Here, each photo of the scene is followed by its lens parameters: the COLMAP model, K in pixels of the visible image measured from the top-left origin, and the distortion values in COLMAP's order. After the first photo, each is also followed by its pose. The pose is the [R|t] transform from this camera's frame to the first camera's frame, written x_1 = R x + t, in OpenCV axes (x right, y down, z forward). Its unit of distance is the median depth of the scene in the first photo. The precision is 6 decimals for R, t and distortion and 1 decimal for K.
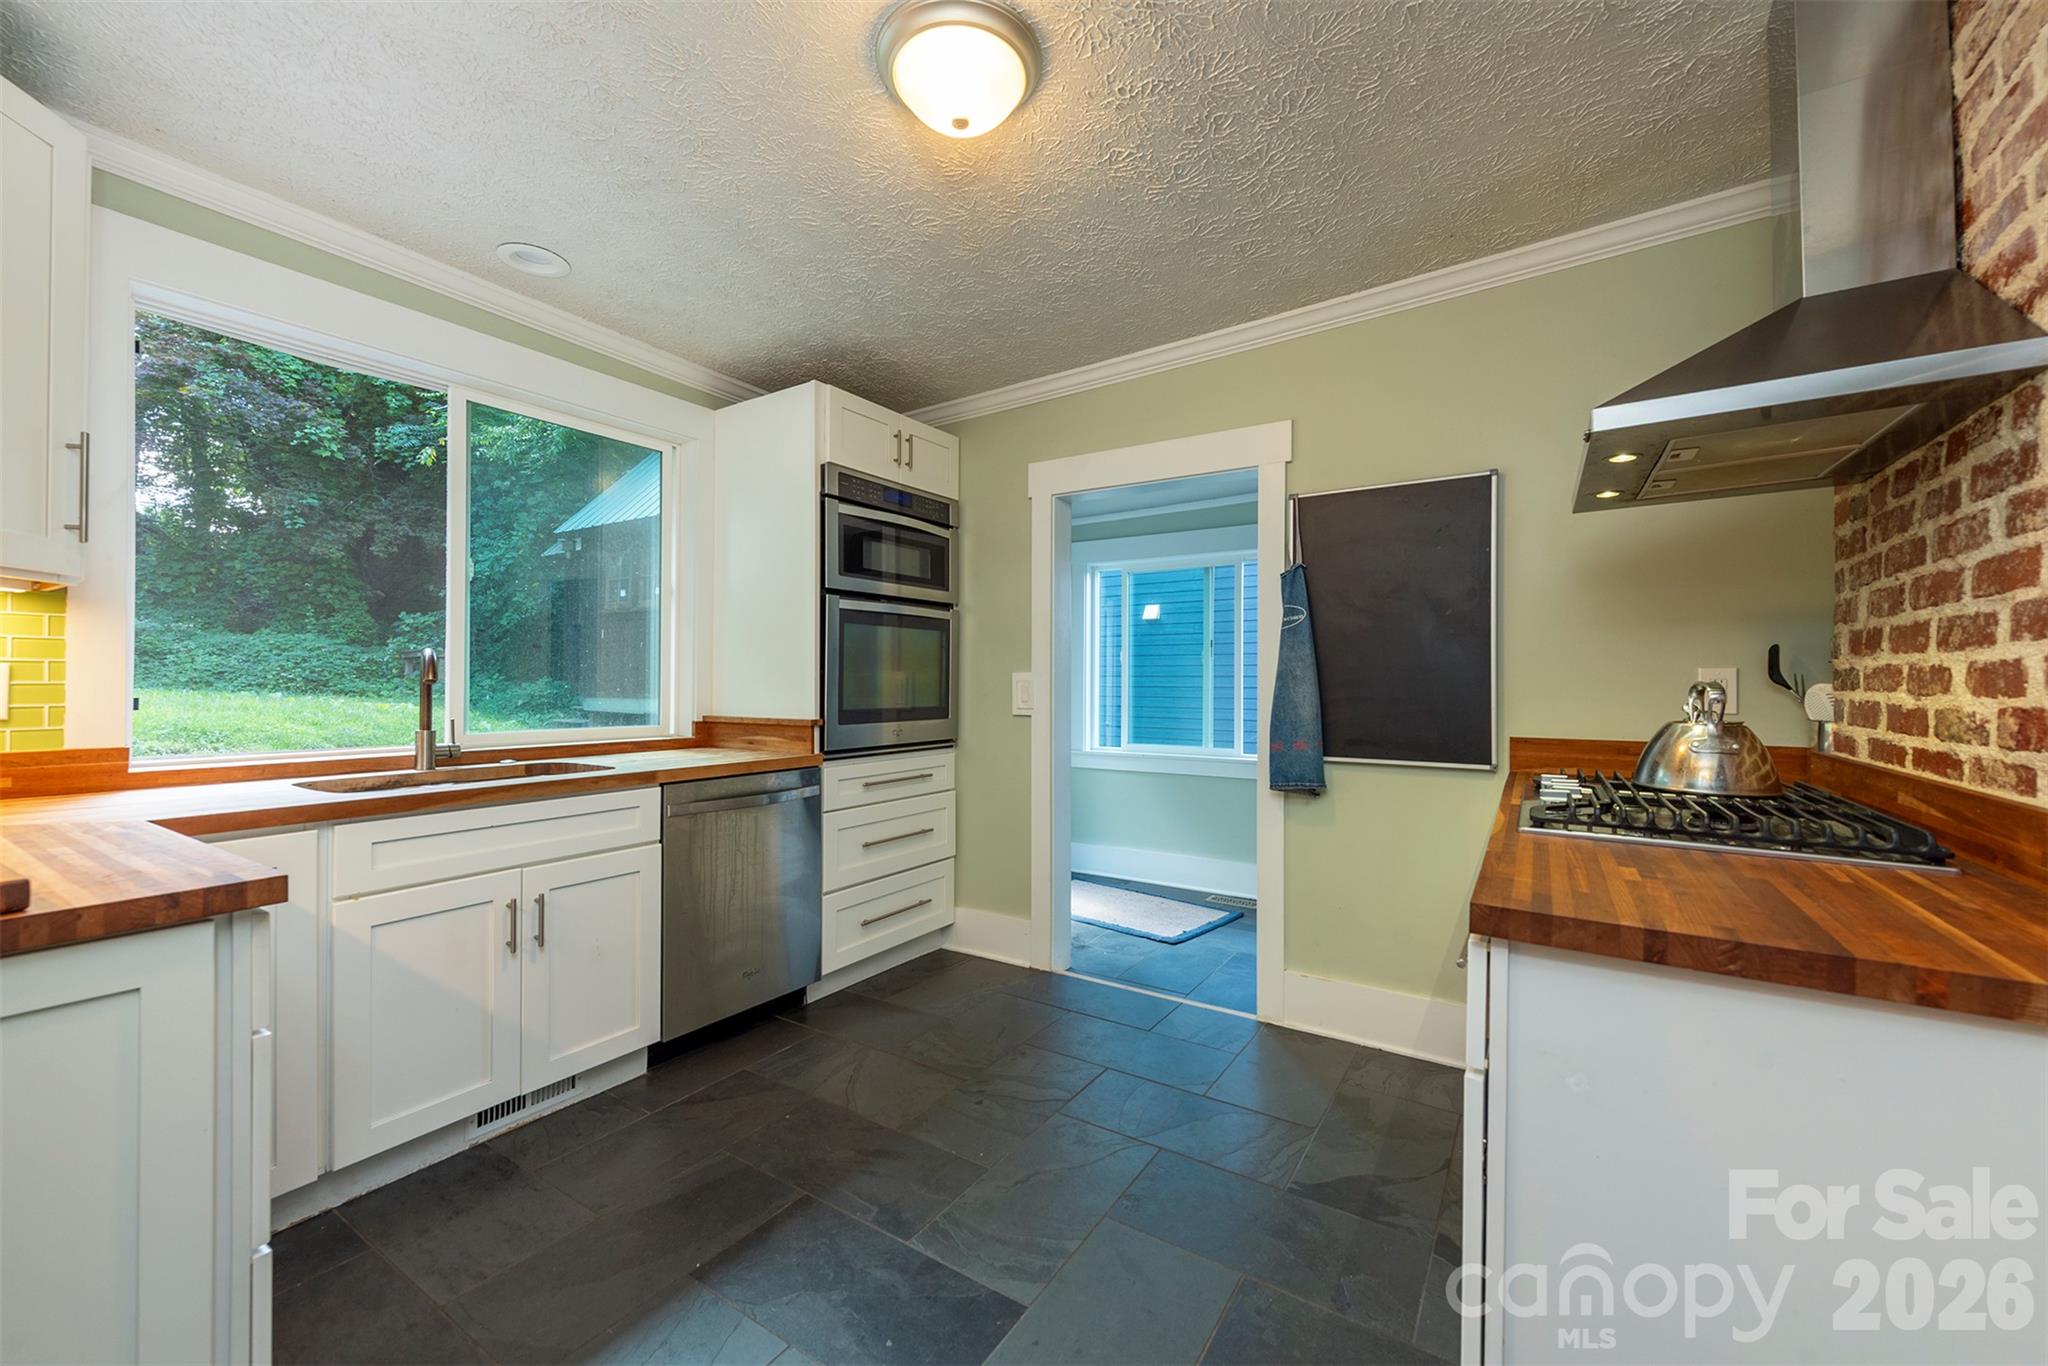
lens RADIAL K [[806.3, 0, 1016.7], [0, 806.3, 681.7], [0, 0, 1]] dist [-0.001451, -0.000915]
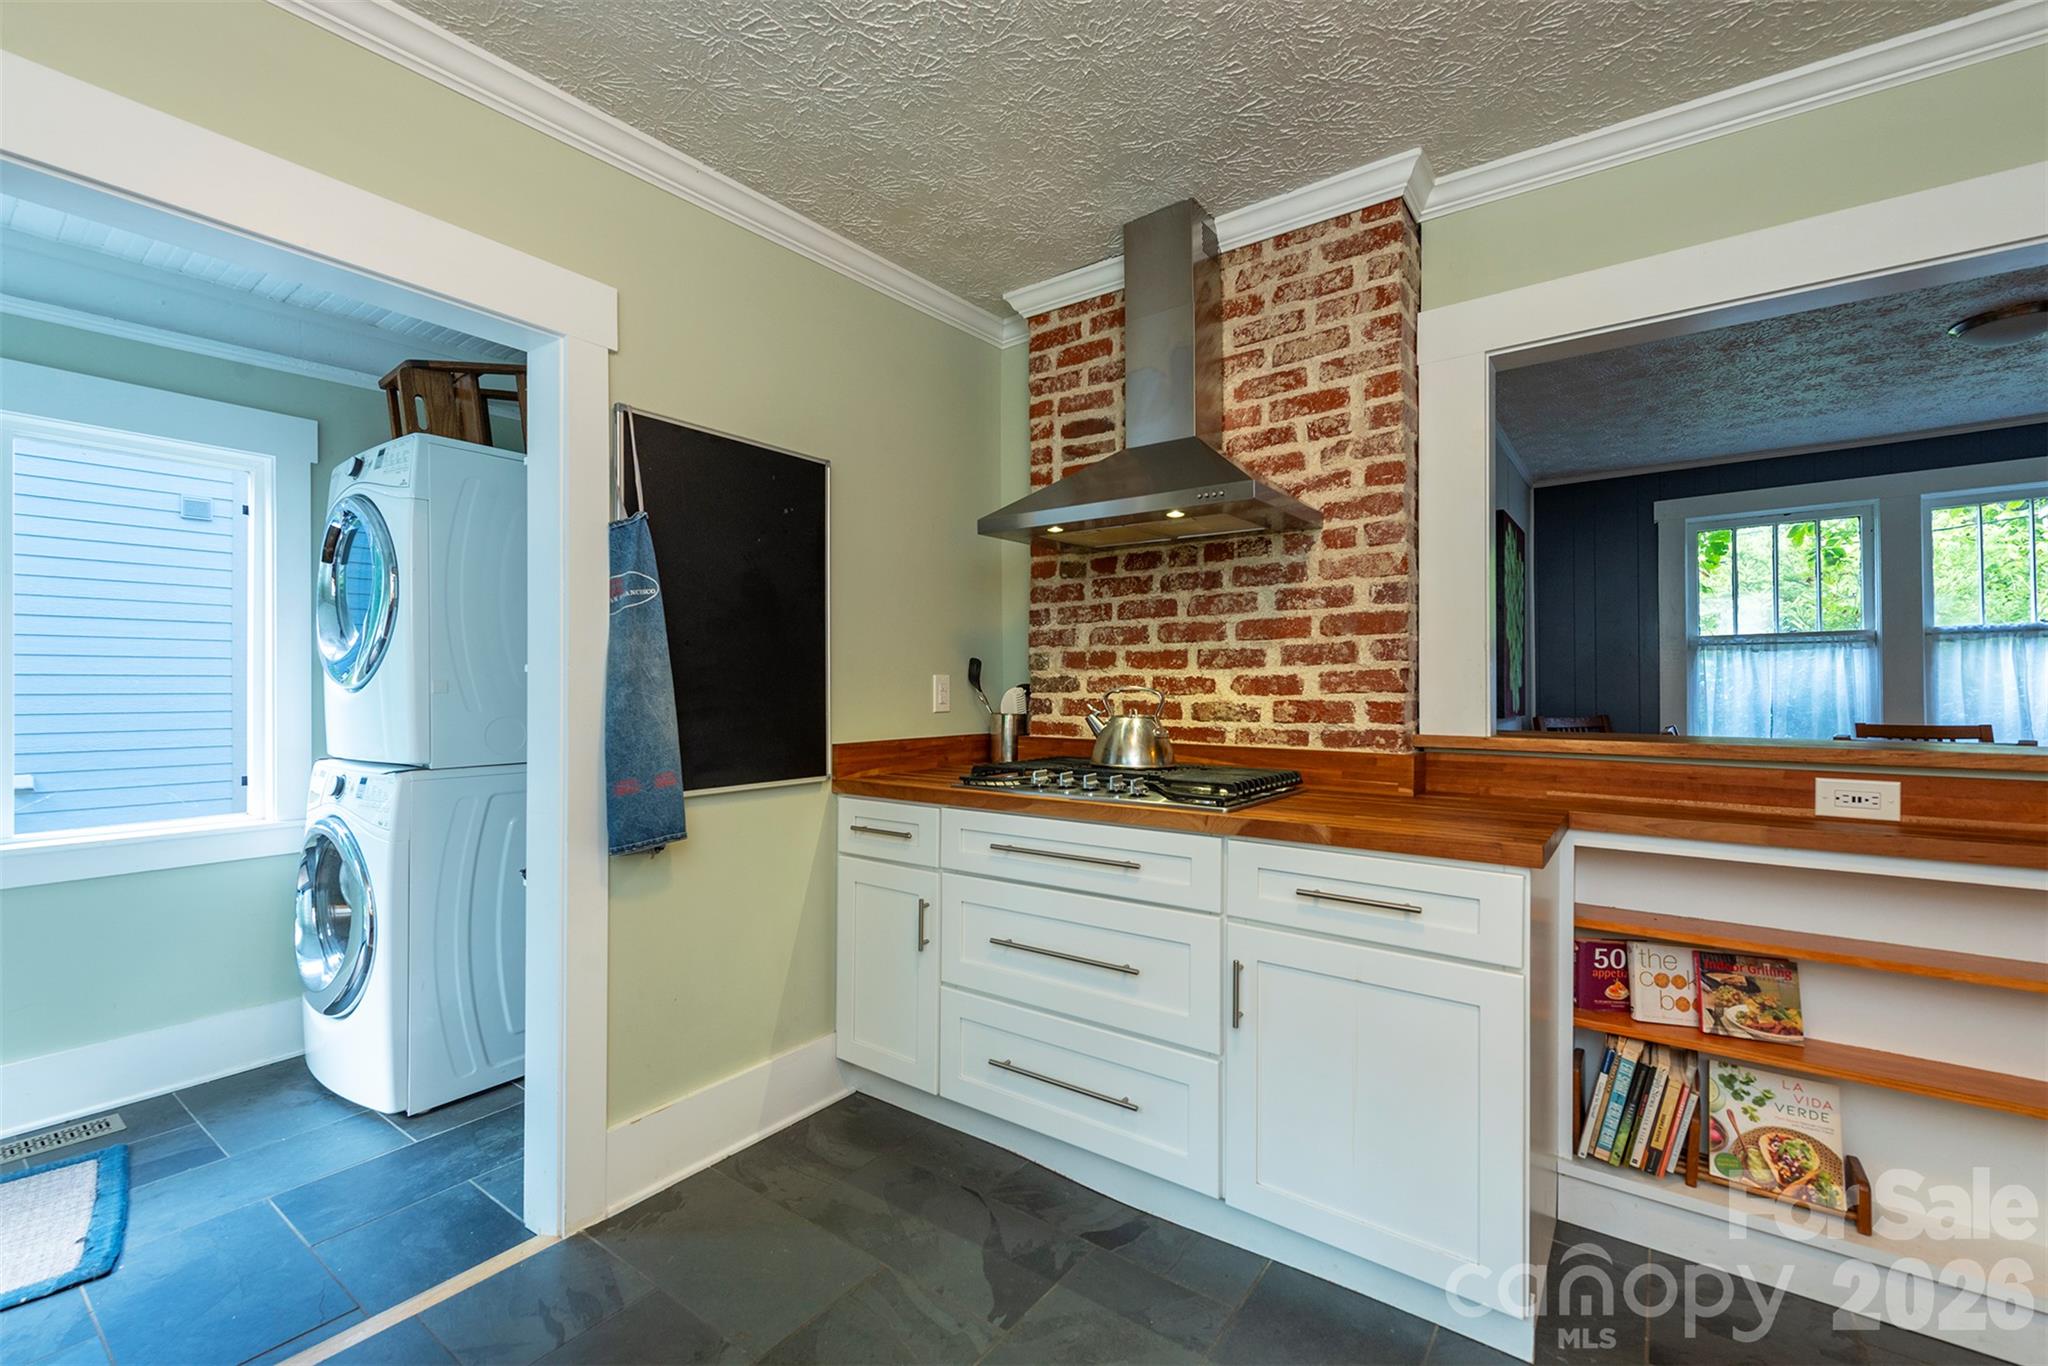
lens RADIAL K [[855.8, 0, 1020.6], [0, 855.8, 683.3], [0, 0, 1]] dist [0.000589, 0.000025]
pose [[0.053785, 0.000782, 0.998552, -0.669235], [-0.000908, 0.999999, -0.000734, -0.005244], [-0.998552, -0.000867, 0.053785, 1.243208]]
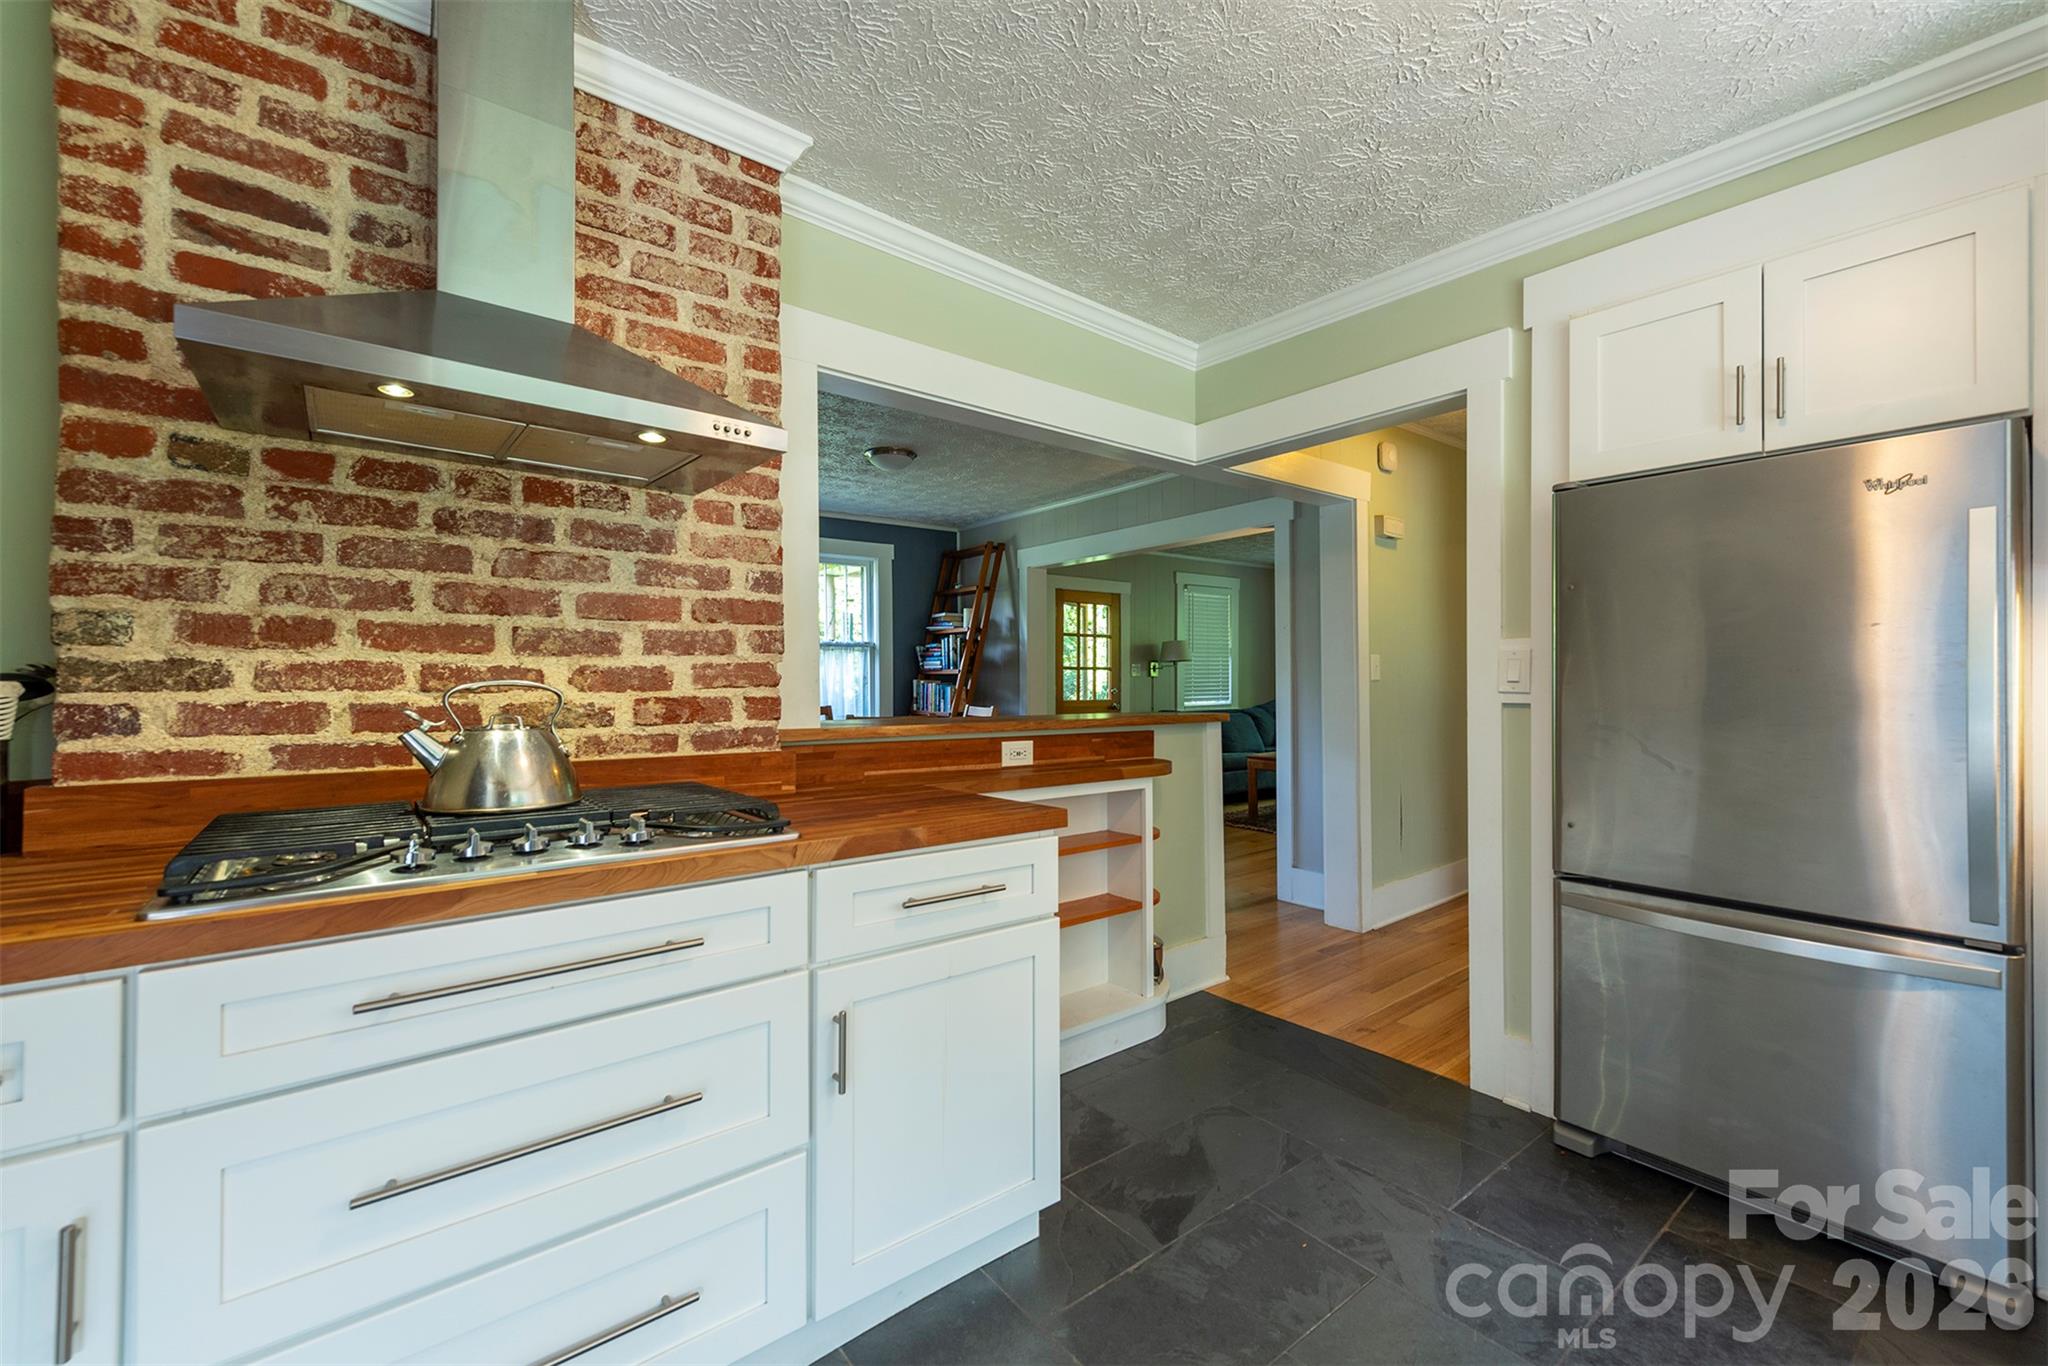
lens RADIAL K [[806.3, 0, 1028.0], [0, 806.3, 682.9], [0, 0, 1]] dist [-0.001451, -0.000915]
pose [[-0.950721, -0.005093, 0.310006, 0.061351], [-0.005026, 0.999987, 0.001015, -0.001296], [-0.310007, -0.000594, -0.950734, 1.836488]]
